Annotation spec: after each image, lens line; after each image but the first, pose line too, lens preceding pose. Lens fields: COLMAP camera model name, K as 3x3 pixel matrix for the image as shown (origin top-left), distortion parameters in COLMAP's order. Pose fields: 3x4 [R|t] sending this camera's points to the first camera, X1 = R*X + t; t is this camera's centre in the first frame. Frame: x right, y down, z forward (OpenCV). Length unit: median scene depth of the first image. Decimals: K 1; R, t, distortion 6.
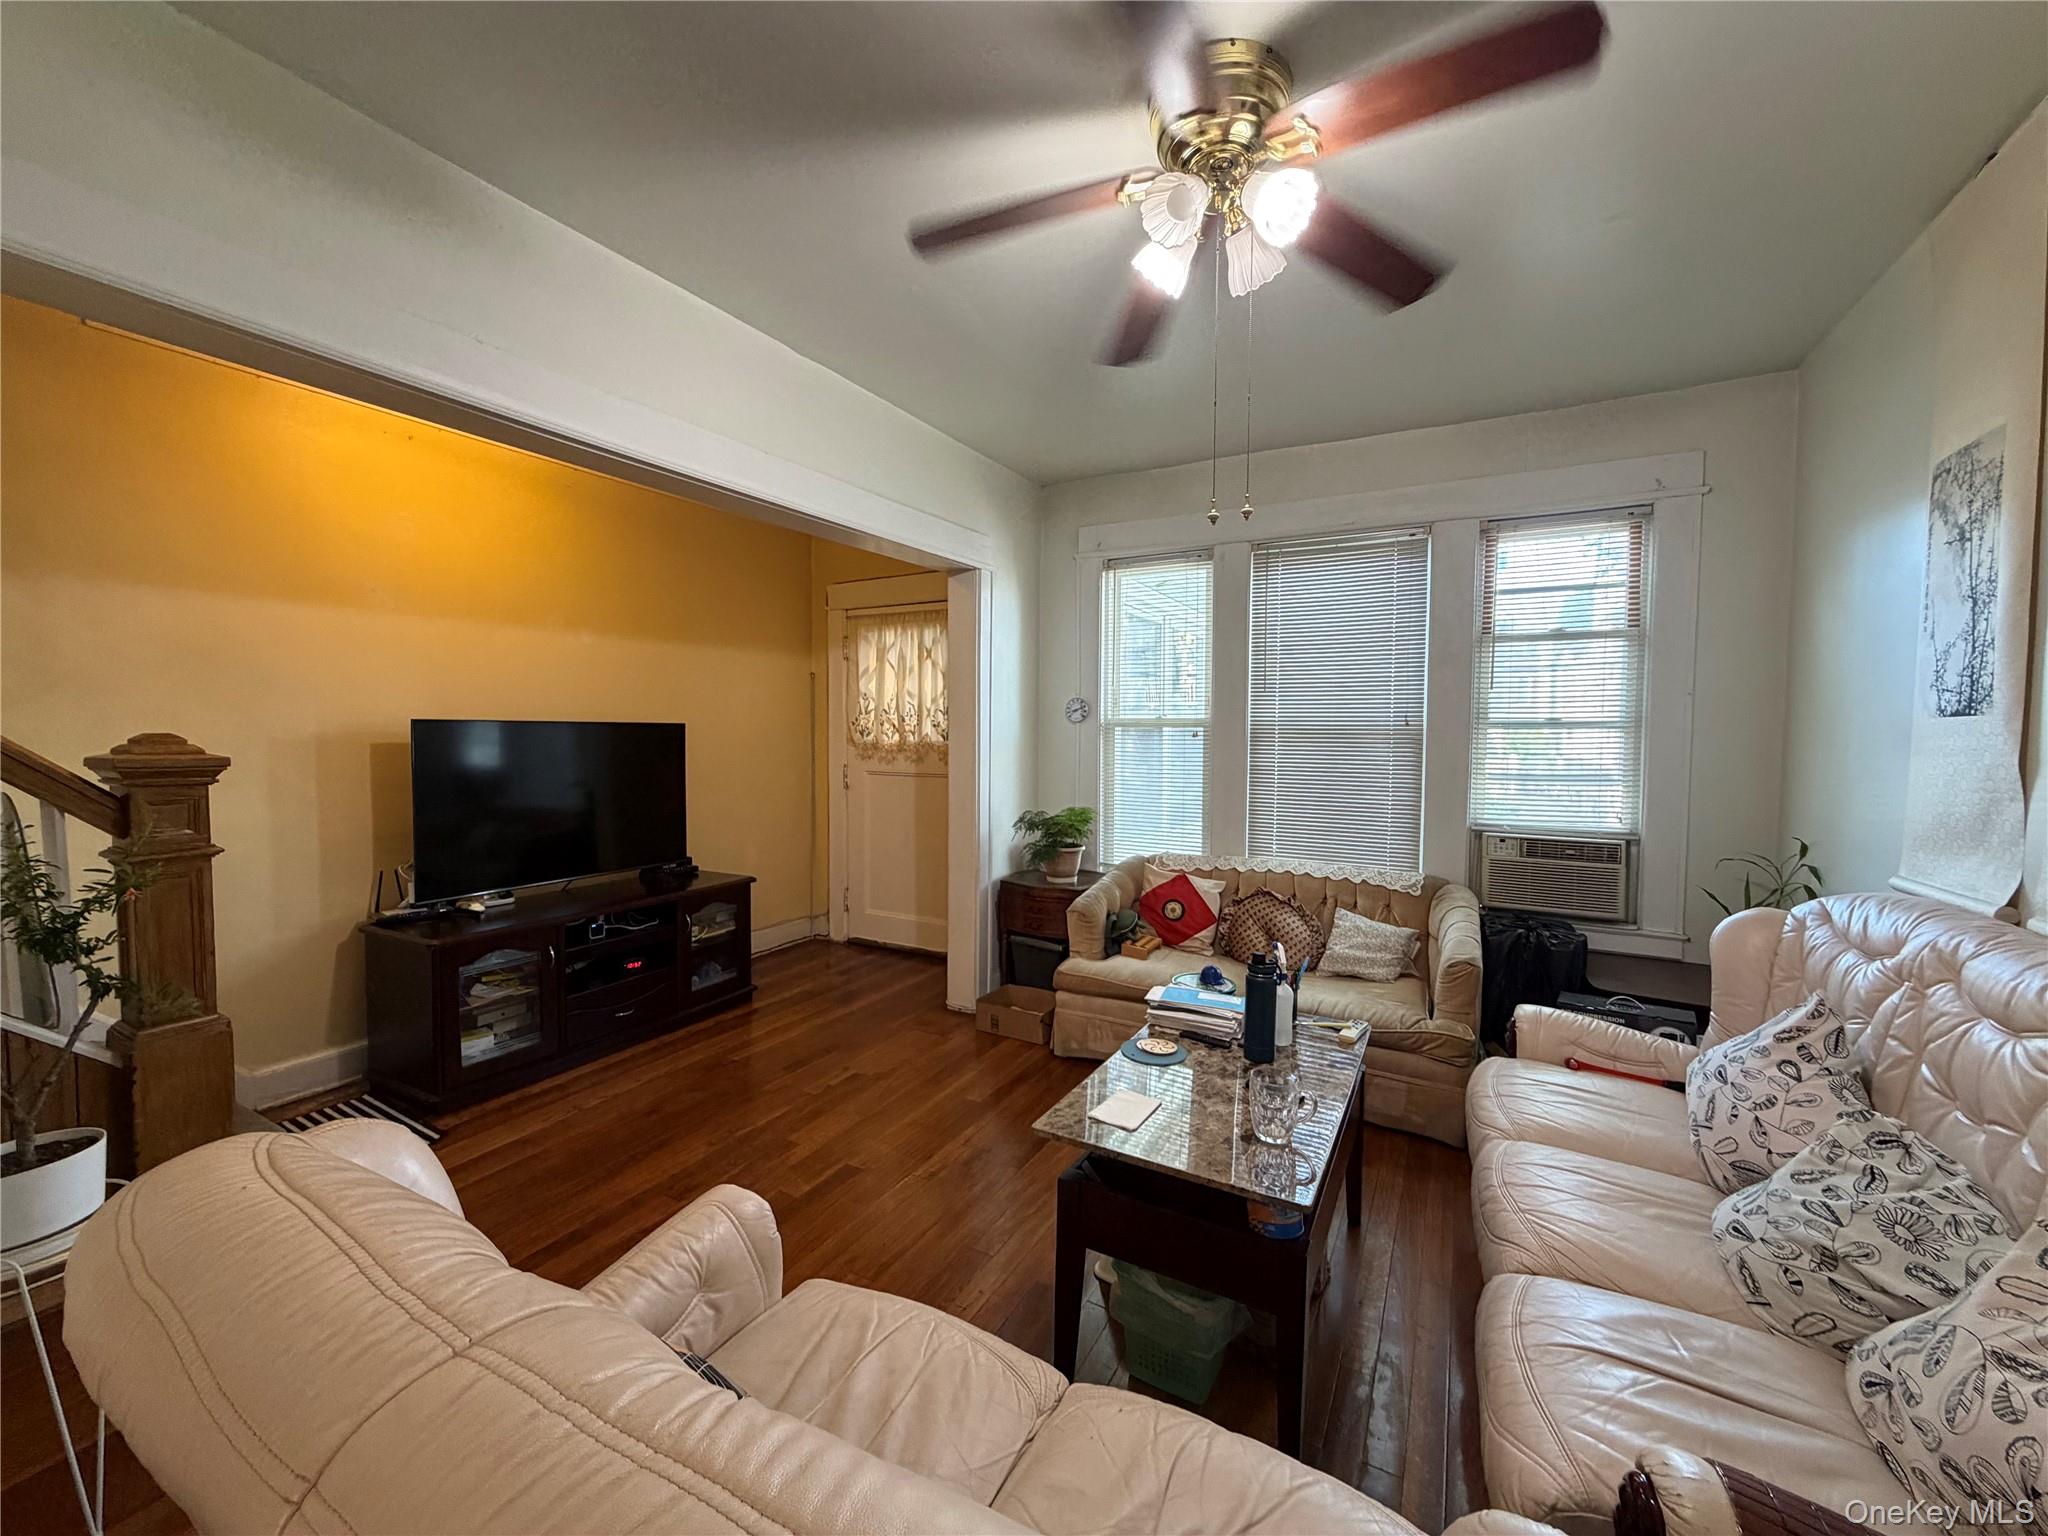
lens RADIAL K [[817.4, 0, 1024.0], [0, 817.4, 768.0], [0, 0, 1]] dist [0.002002, 0.000182]
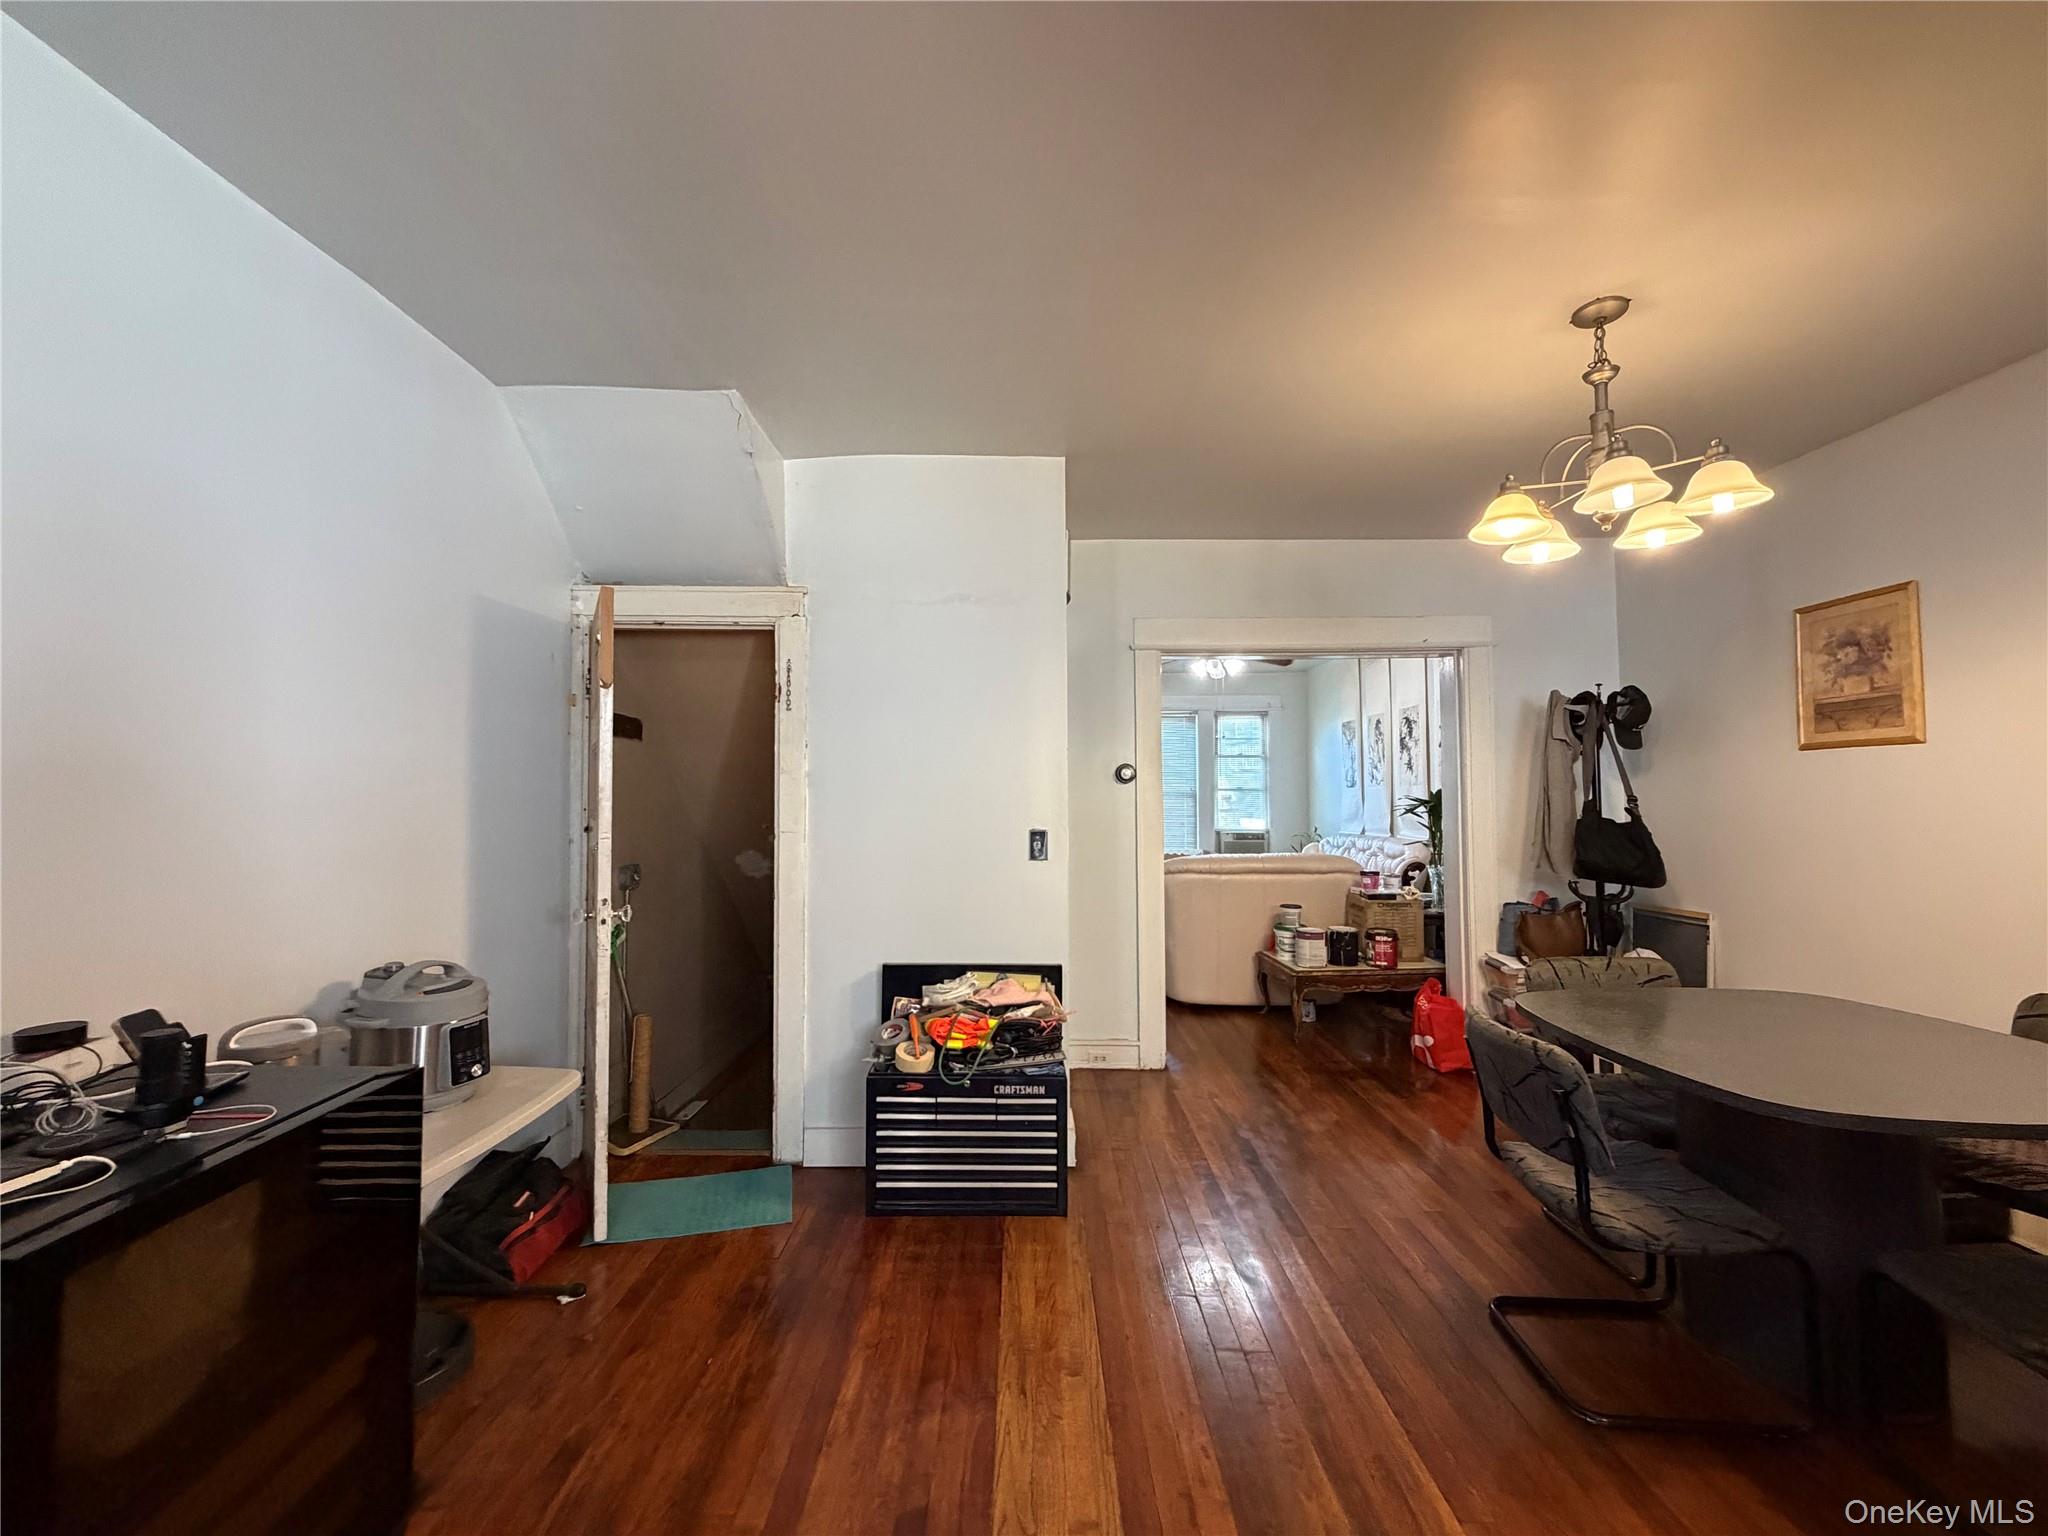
lens RADIAL K [[817.4, 0, 1024.0], [0, 817.4, 768.0], [0, 0, 1]] dist [0.002002, 0.000182]
pose [[0.881615, -0.000683, 0.471969, -1.260635], [0.037436, 0.996949, -0.068486, 0.032969], [-0.470482, 0.078047, 0.878951, -1.036977]]
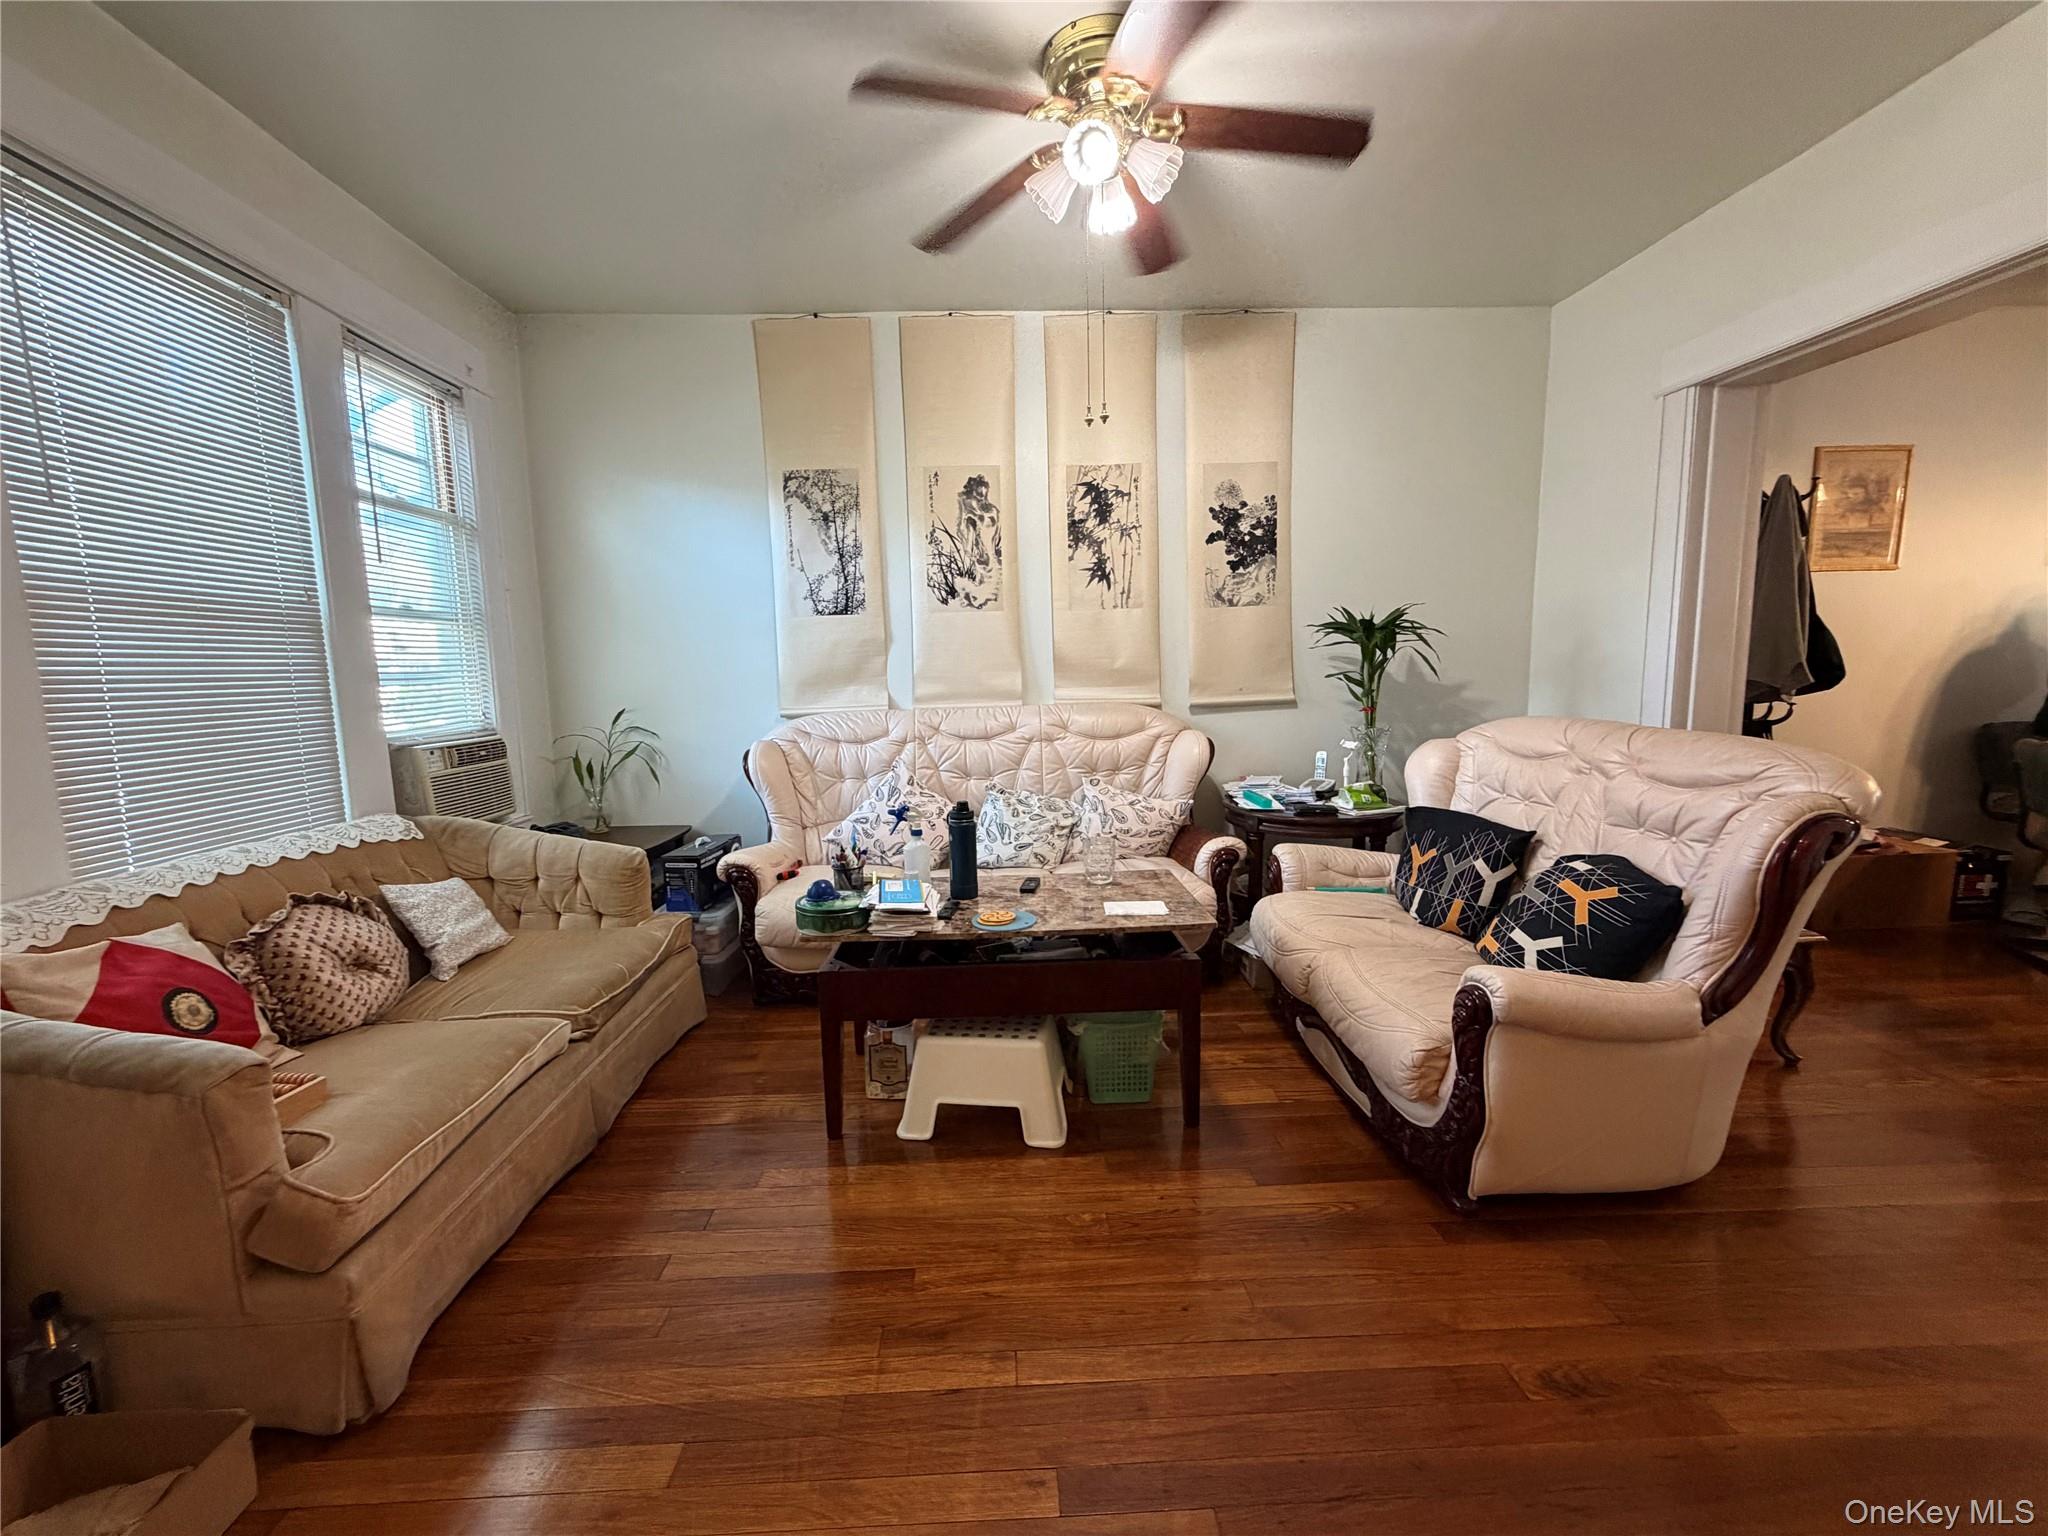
lens RADIAL K [[817.4, 0, 1024.0], [0, 817.4, 768.0], [0, 0, 1]] dist [0.002002, 0.000182]
pose [[-0.506291, -0.107401, 0.855649, -0.435357], [0.056576, 0.985940, 0.157231, 0.007924], [-0.860505, 0.128014, -0.493096, 0.926704]]
